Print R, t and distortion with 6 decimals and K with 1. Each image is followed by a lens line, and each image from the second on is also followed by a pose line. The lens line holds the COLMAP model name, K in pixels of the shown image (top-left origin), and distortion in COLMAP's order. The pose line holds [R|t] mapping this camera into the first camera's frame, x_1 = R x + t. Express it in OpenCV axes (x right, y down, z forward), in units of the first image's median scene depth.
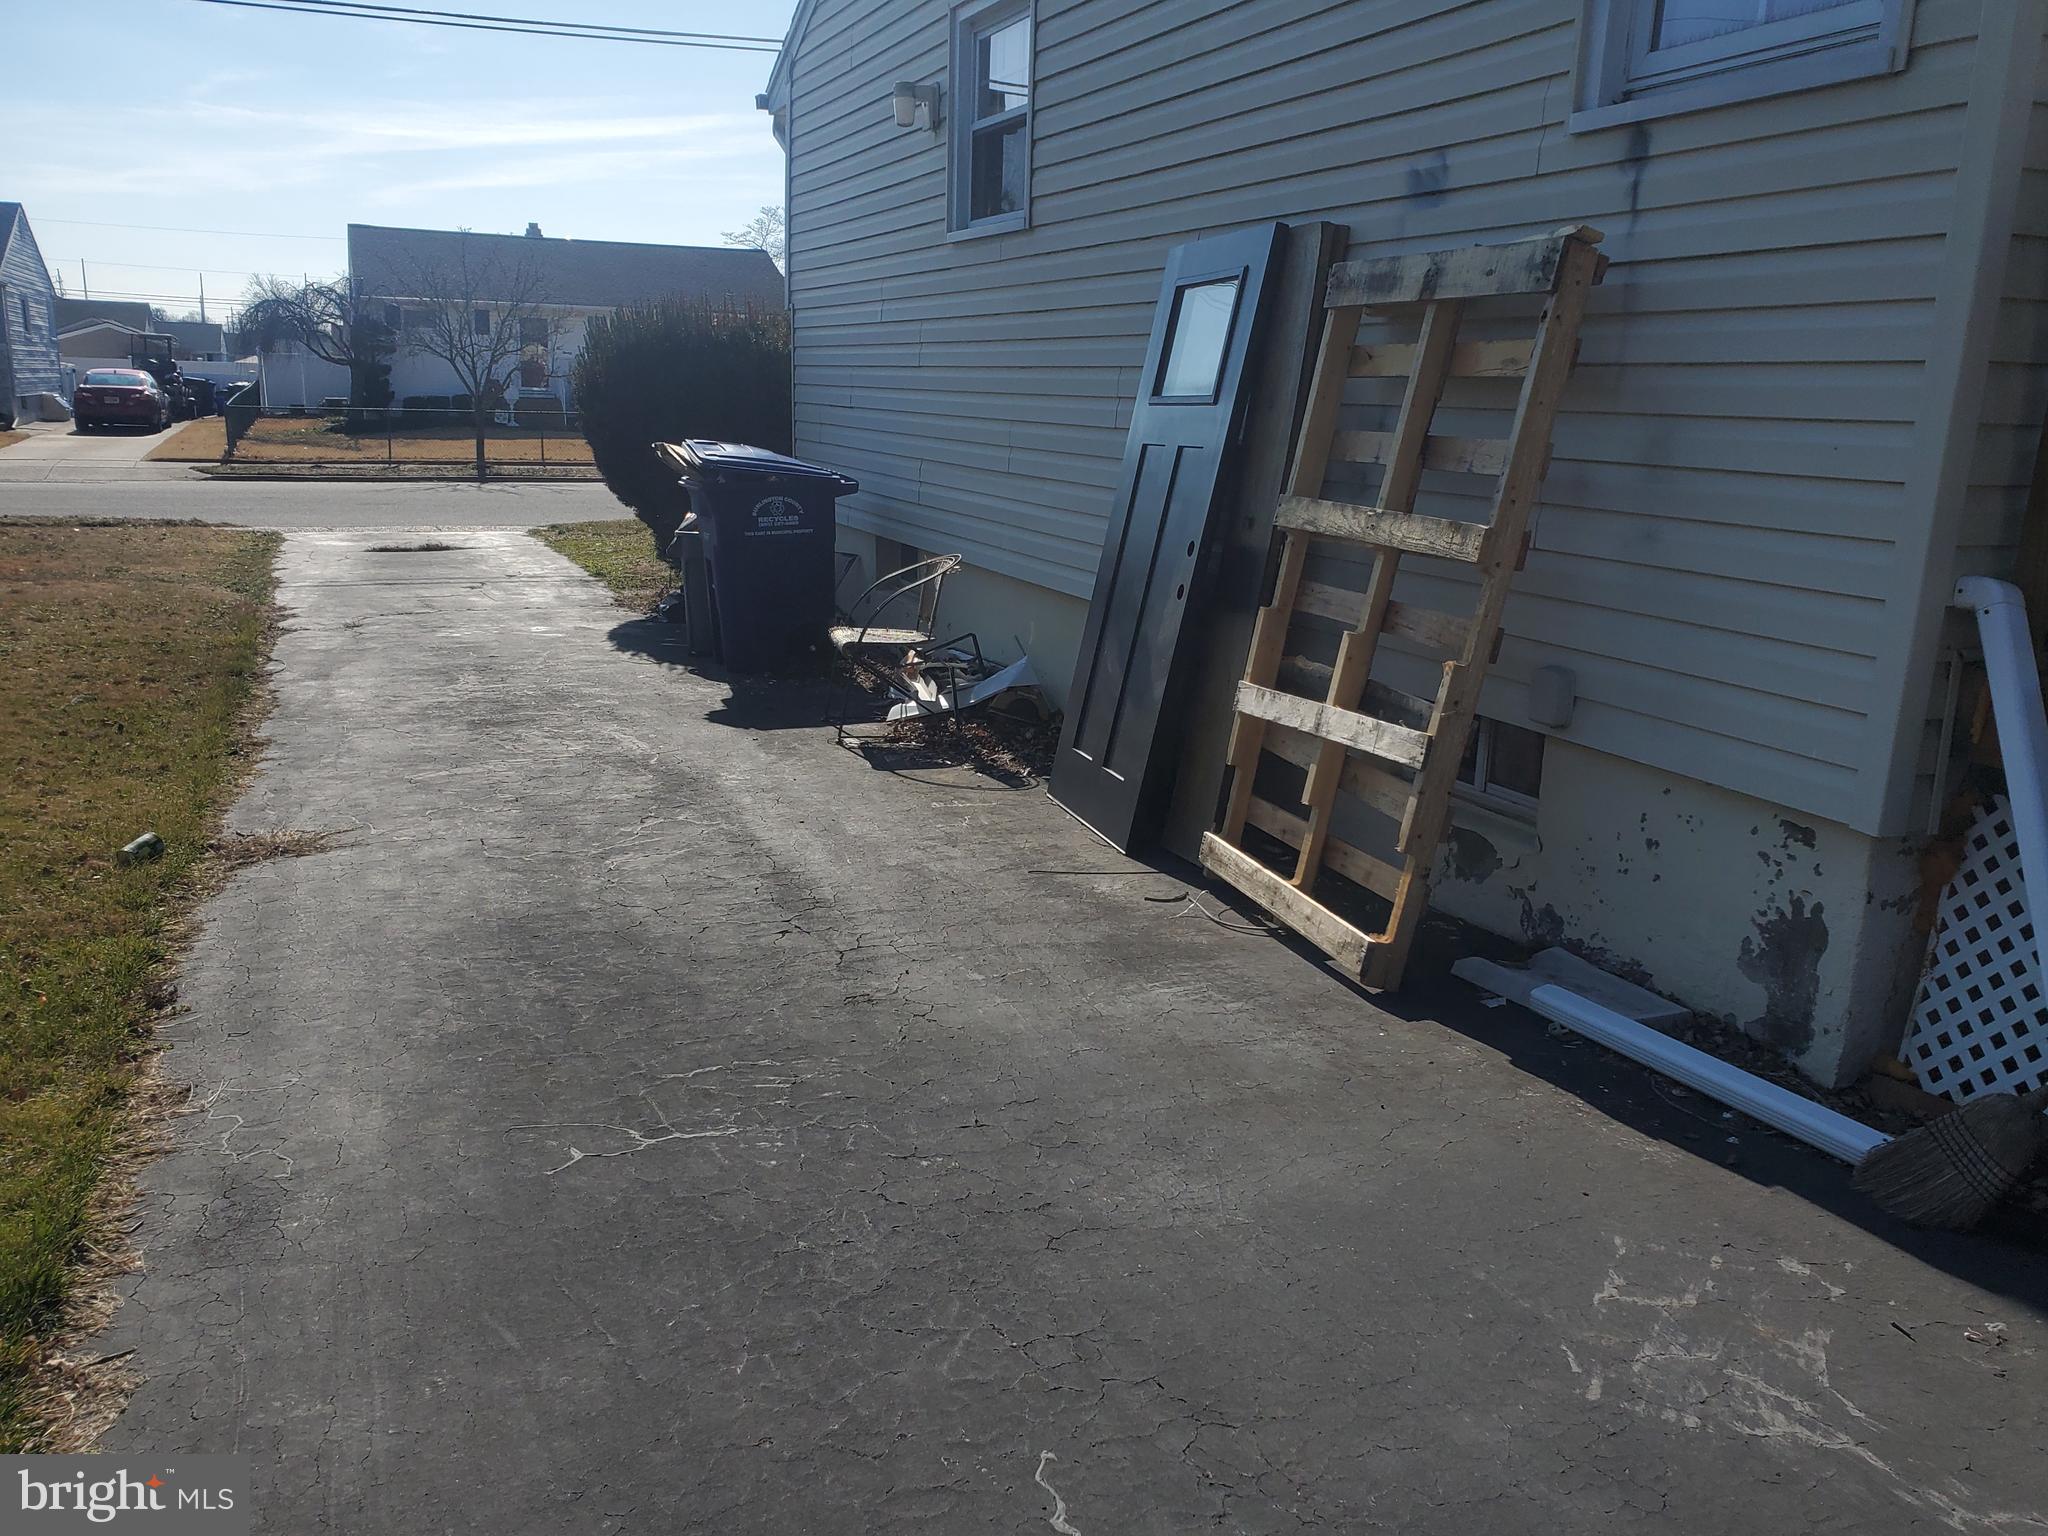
lens RADIAL K [[1549.1, 0, 1065.8], [0, 1549.1, 775.8], [0, 0, 1]] dist [0.006197, -0.001295]
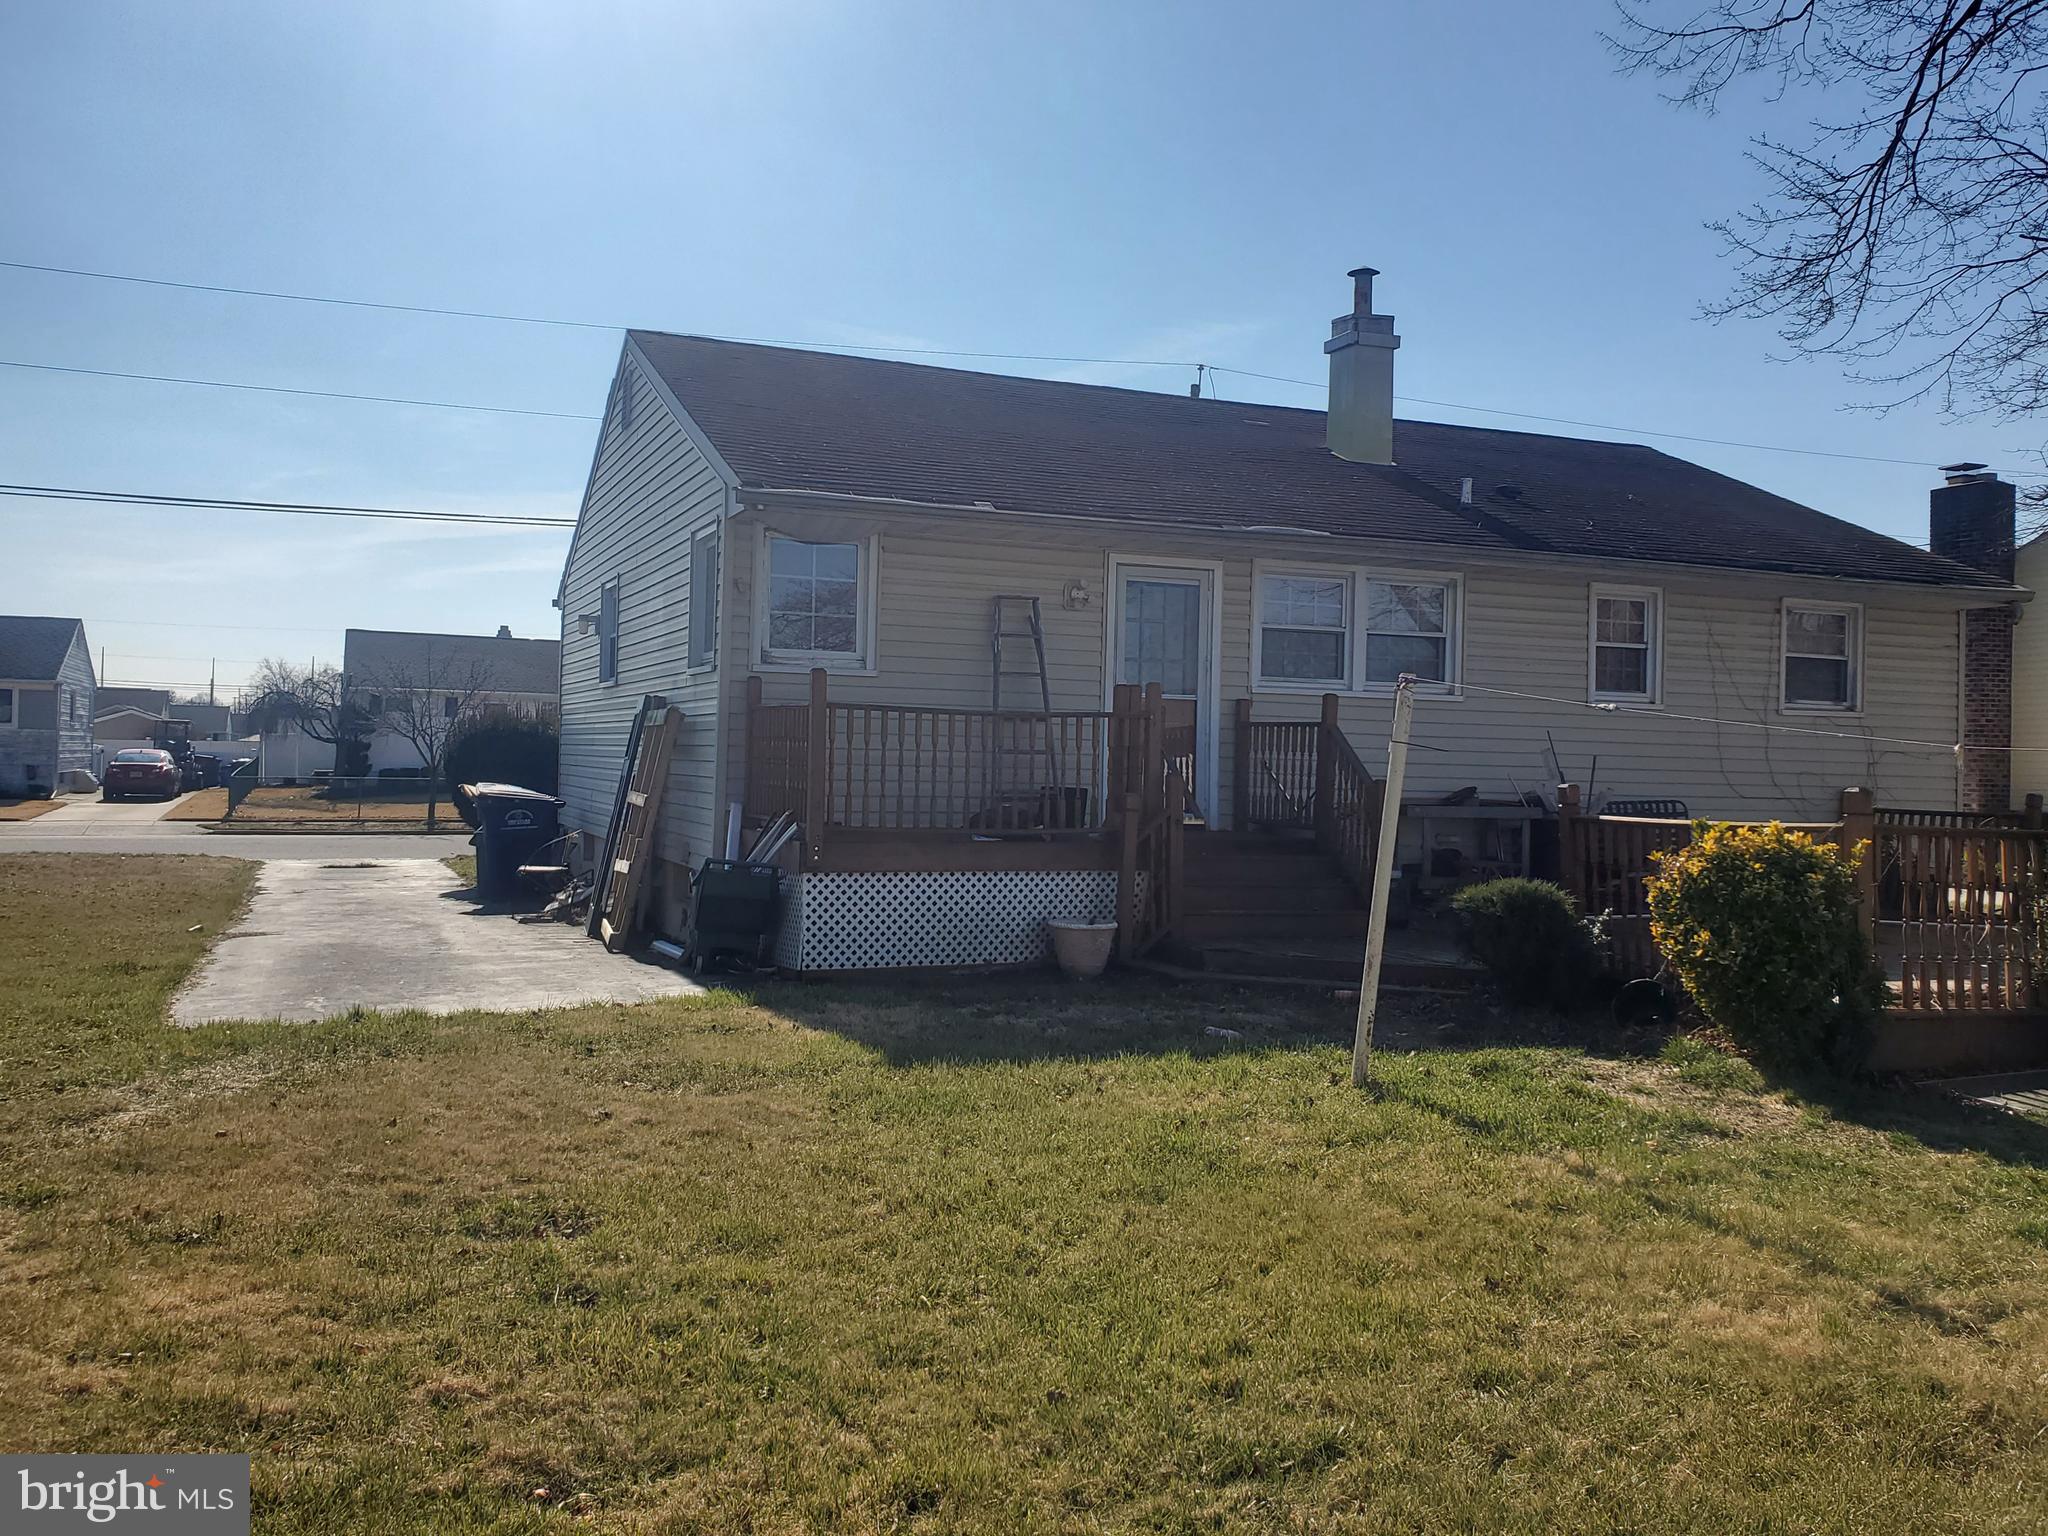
lens RADIAL K [[1586.6, 0, 1024.0], [0, 1586.6, 768.0], [0, 0, 1]] dist [0.109017, -0.190871]
pose [[0.999668, -0.011585, -0.023021, 0.115874], [0.005856, 0.972011, -0.234861, 0.057389], [0.025098, 0.234649, 0.971756, -0.223393]]
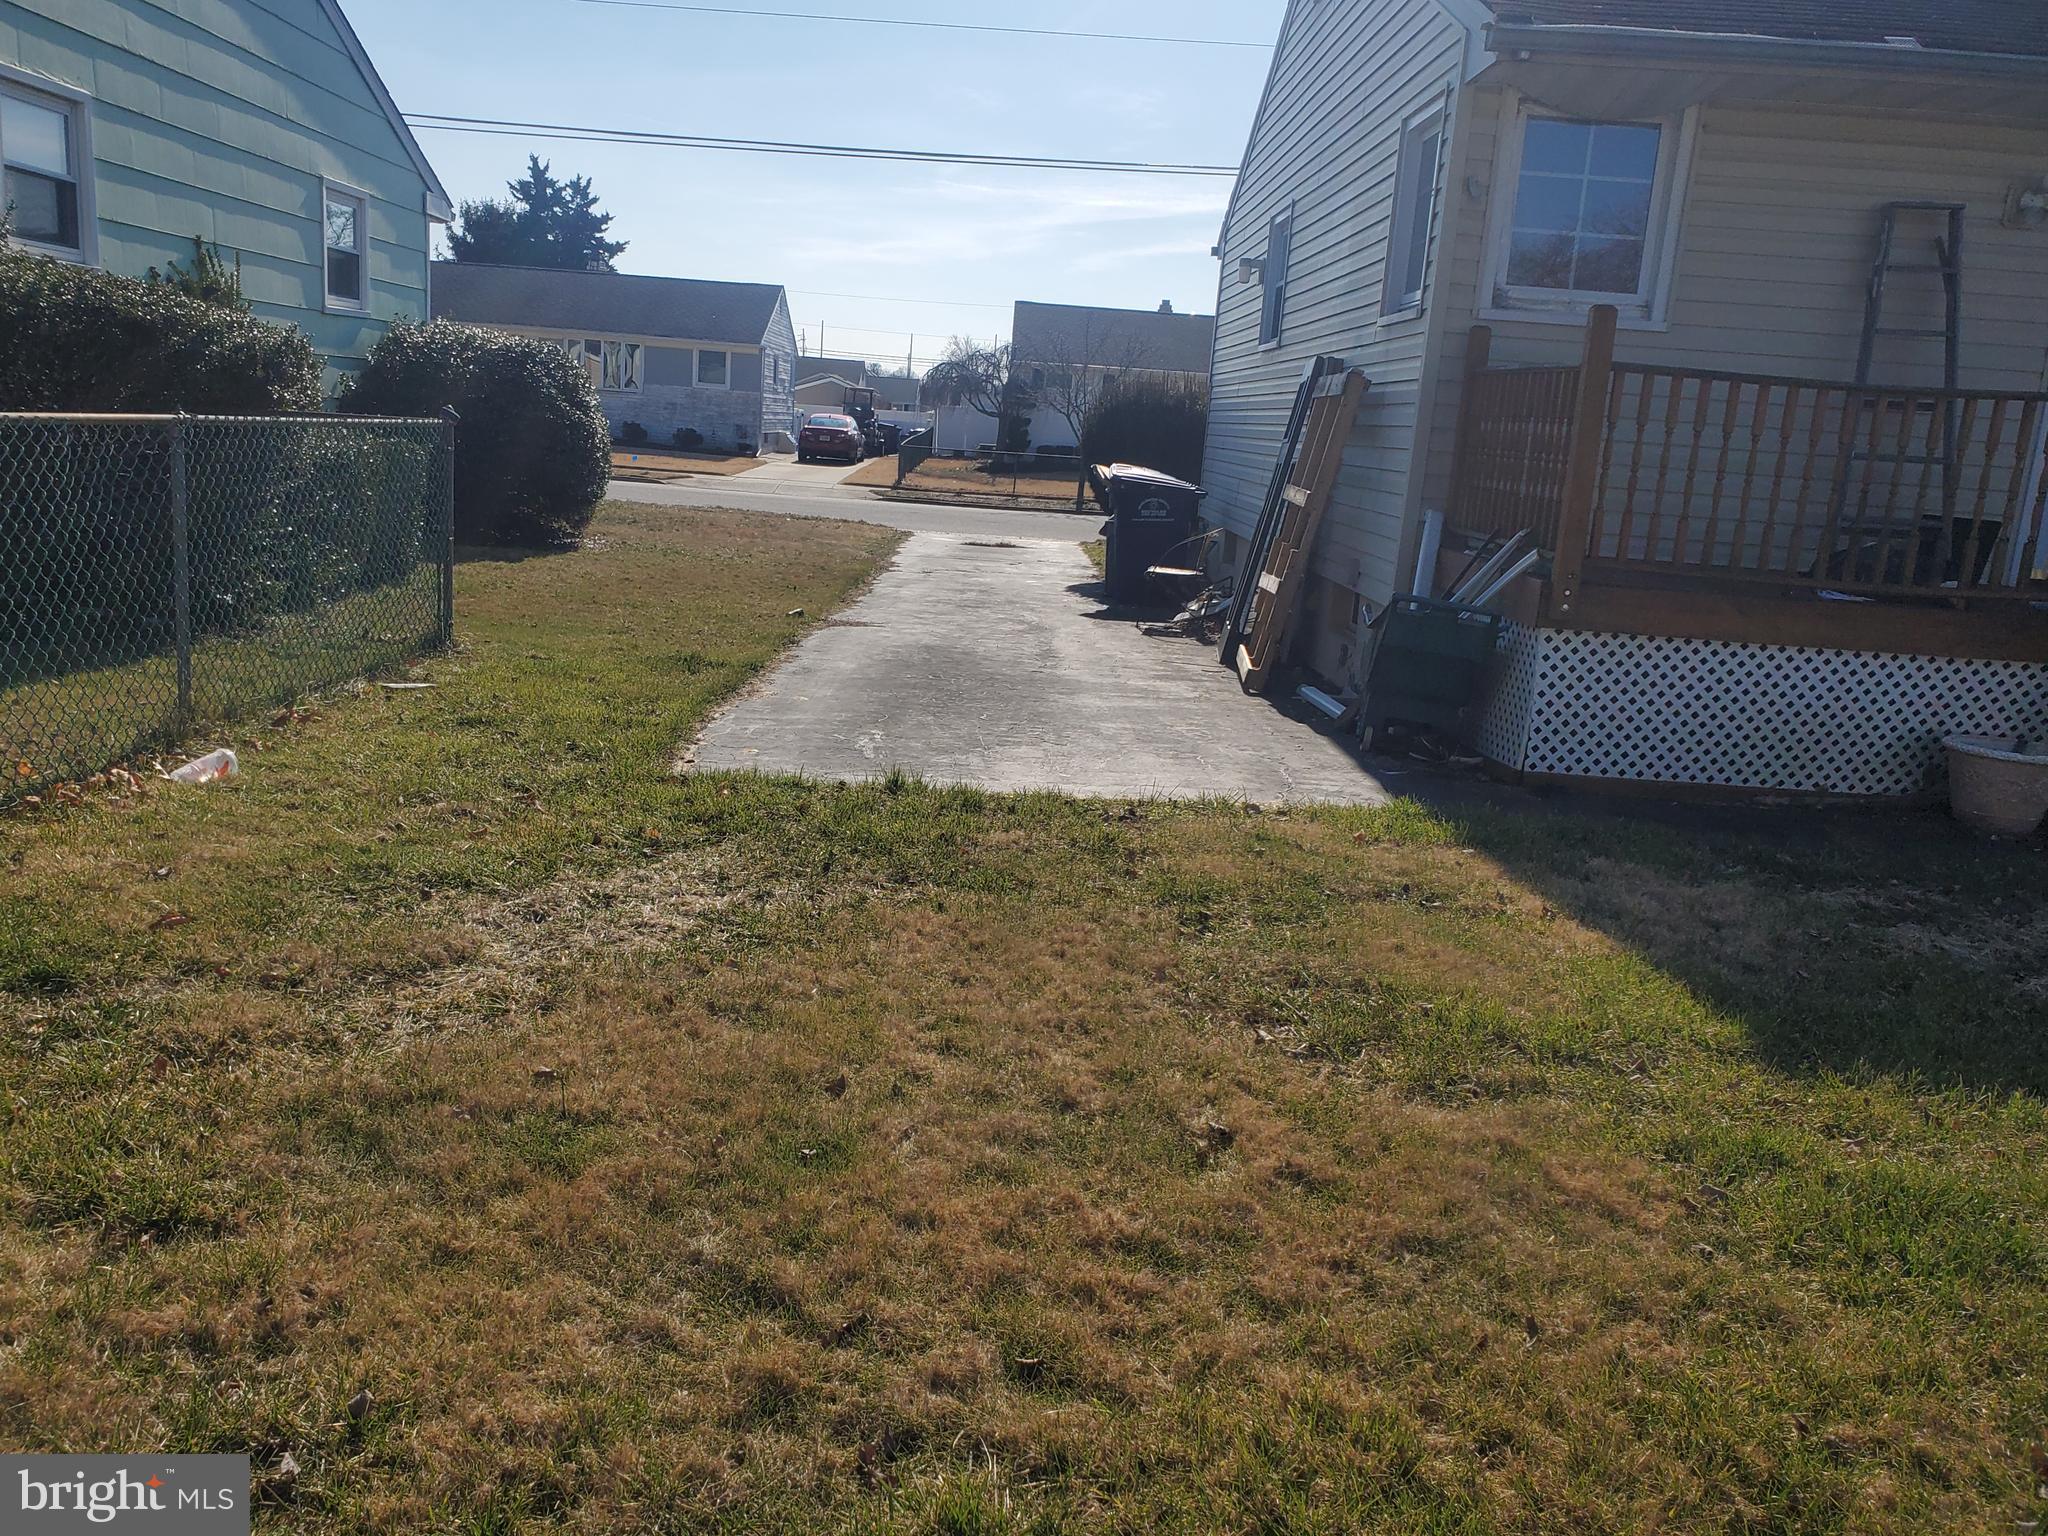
lens RADIAL K [[1611.7, 0, 1017.6], [0, 1611.7, 698.8], [0, 0, 1]] dist [0.026250, -0.004313]
pose [[0.911018, 0.101182, -0.399760, 0.090822], [-0.138283, 0.988257, -0.065001, 0.038018], [0.388488, 0.114497, 0.914312, -0.140829]]
